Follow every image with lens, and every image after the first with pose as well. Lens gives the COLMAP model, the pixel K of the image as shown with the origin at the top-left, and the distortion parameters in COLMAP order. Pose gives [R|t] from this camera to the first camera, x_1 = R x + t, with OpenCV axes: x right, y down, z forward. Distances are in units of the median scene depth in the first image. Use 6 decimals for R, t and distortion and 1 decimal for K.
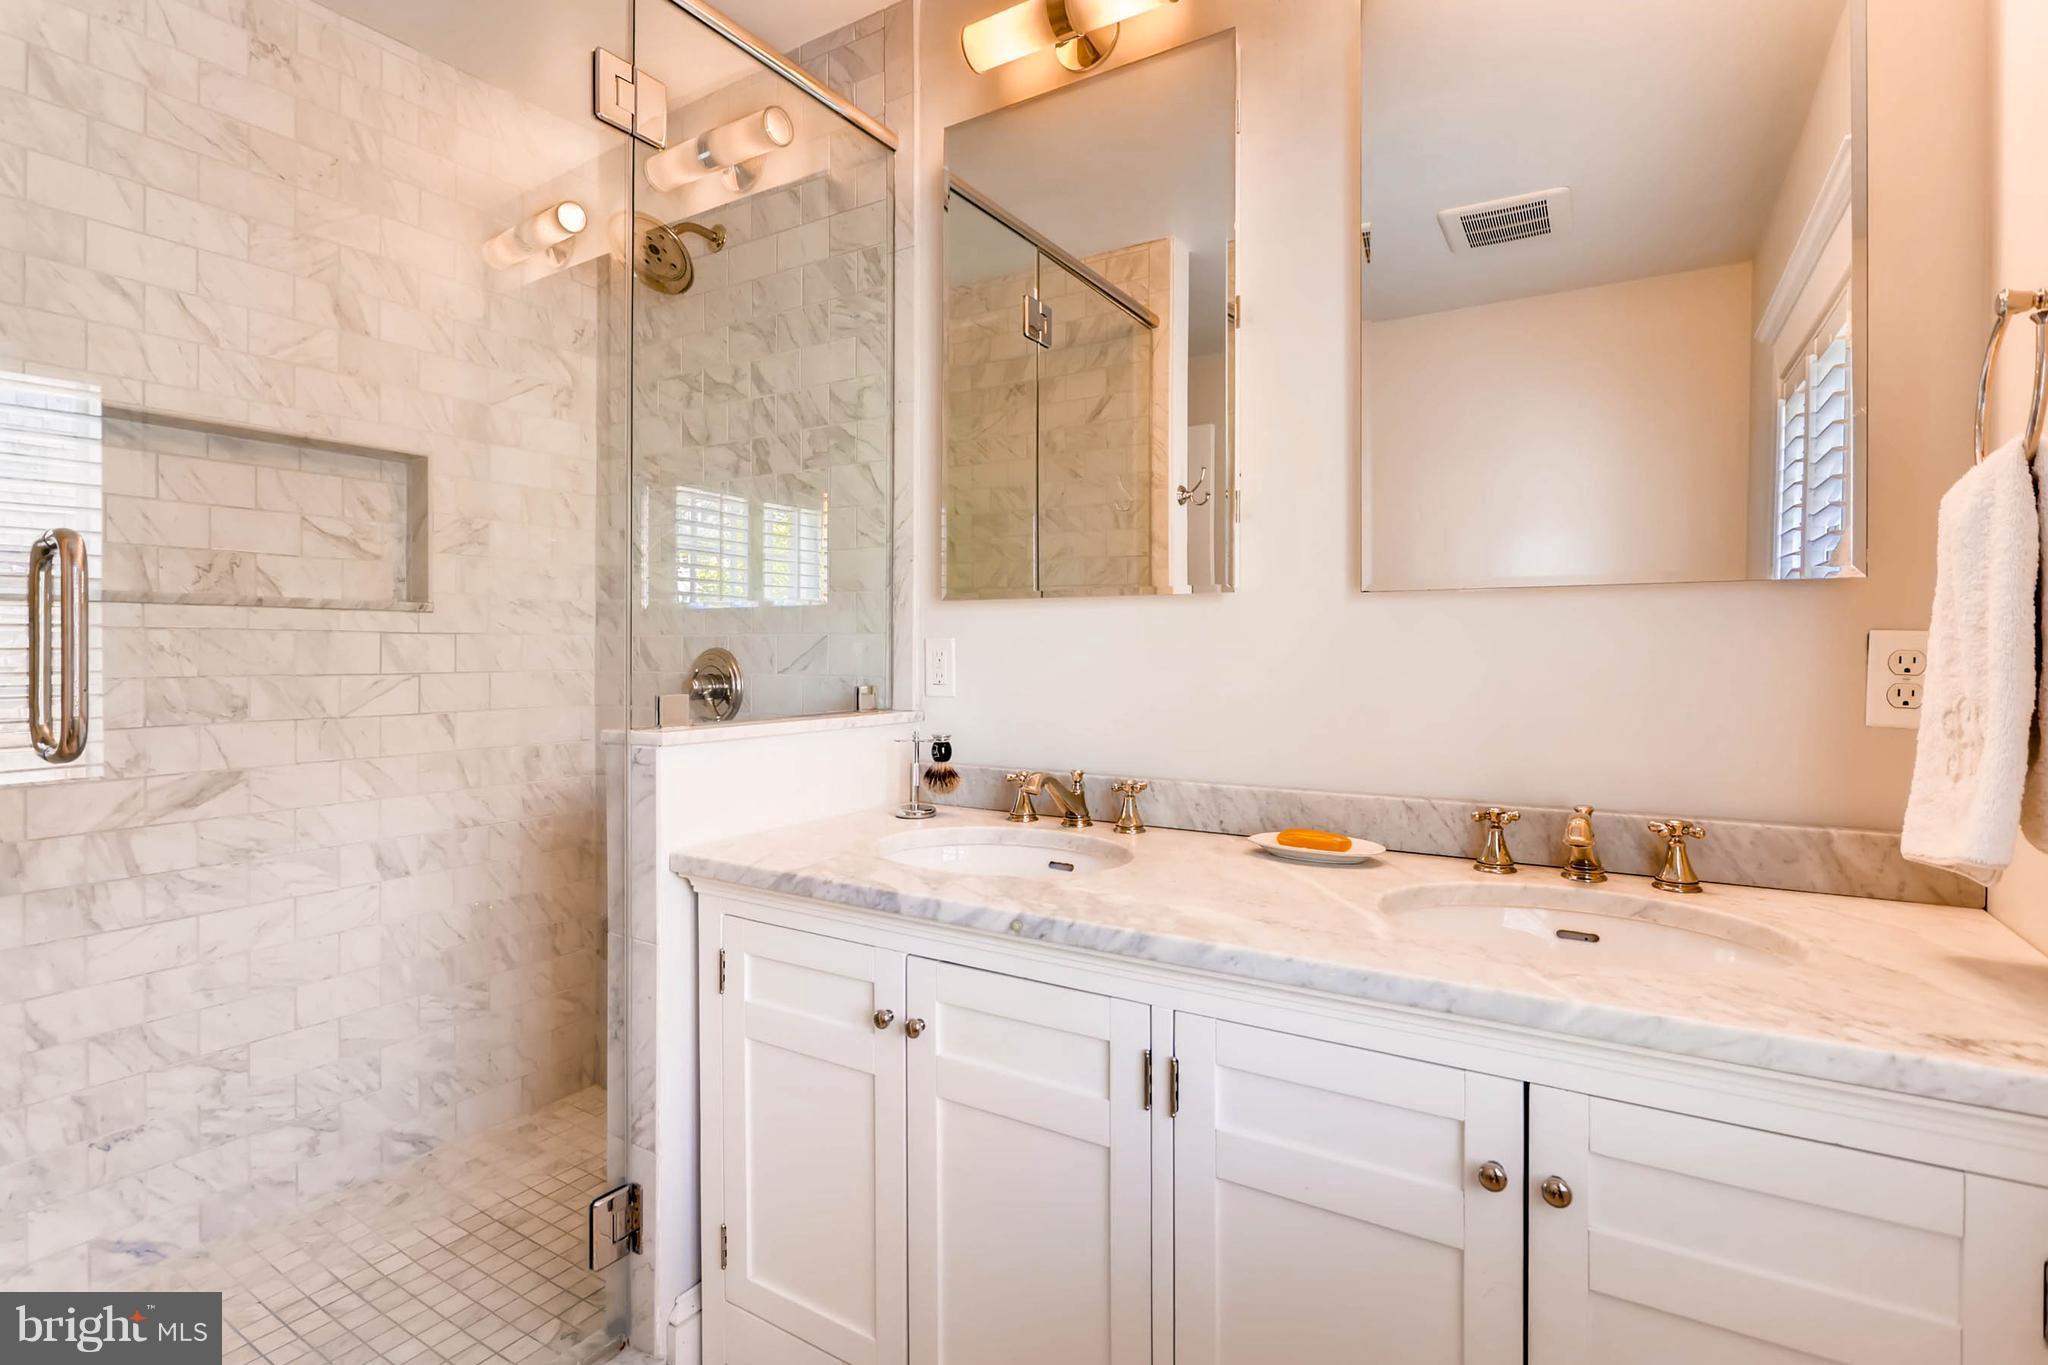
lens RADIAL K [[990.5, 0, 1007.3], [0, 990.5, 653.1], [0, 0, 1]] dist [-0.001993, 0.000188]
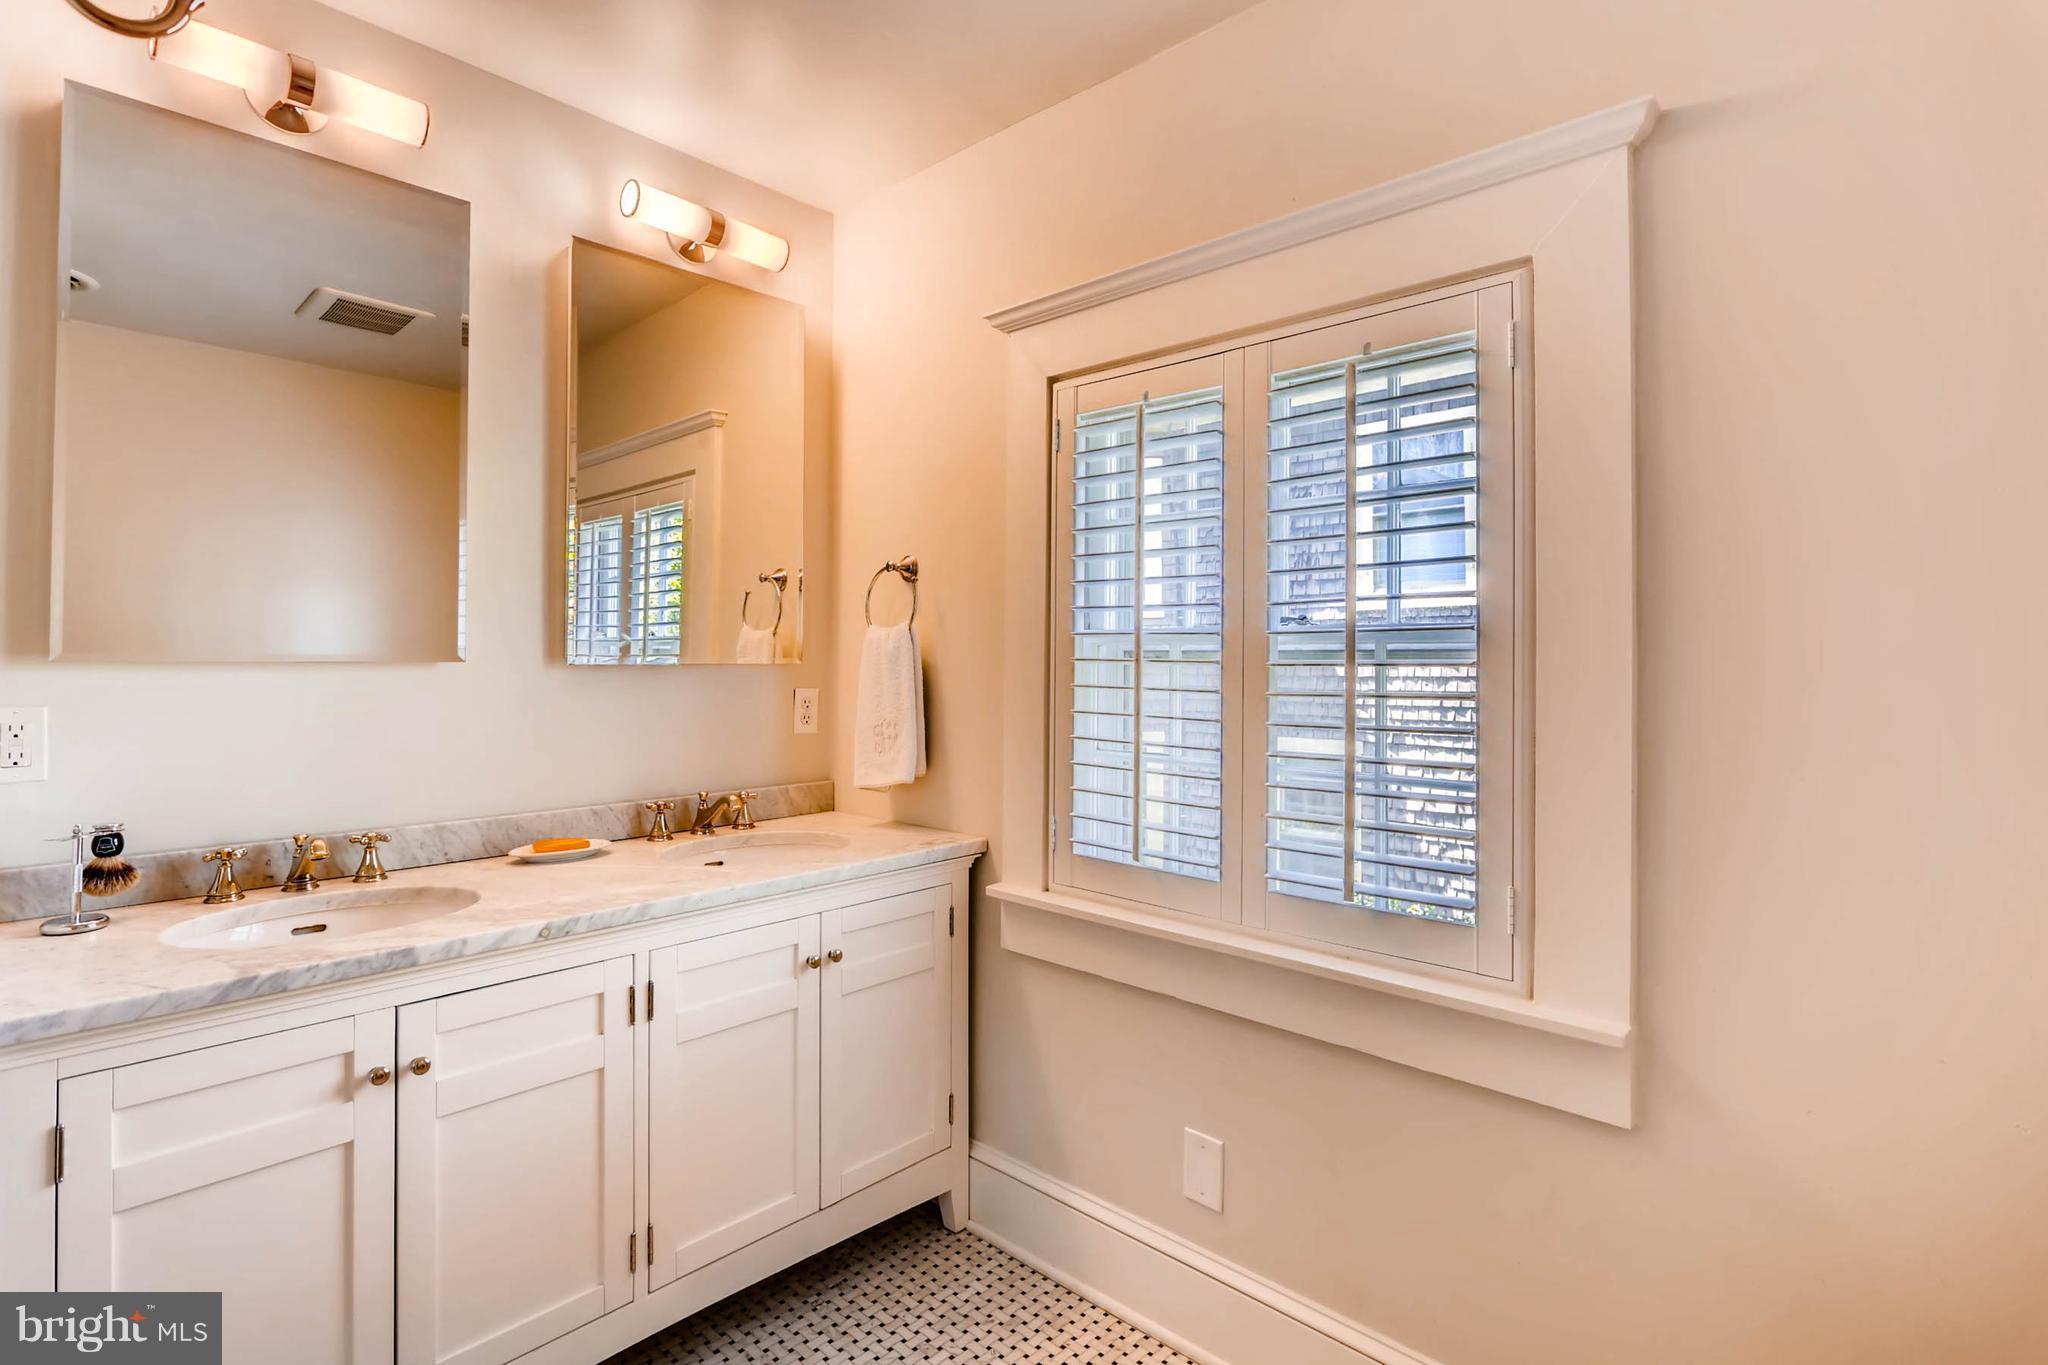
lens RADIAL K [[990.5, 0, 1007.3], [0, 990.5, 653.1], [0, 0, 1]] dist [-0.001993, 0.000188]
pose [[0.196007, 0.008587, 0.980565, -0.984000], [0.005628, 0.999935, -0.009881, -0.066951], [-0.980586, 0.007456, 0.195946, 0.119341]]
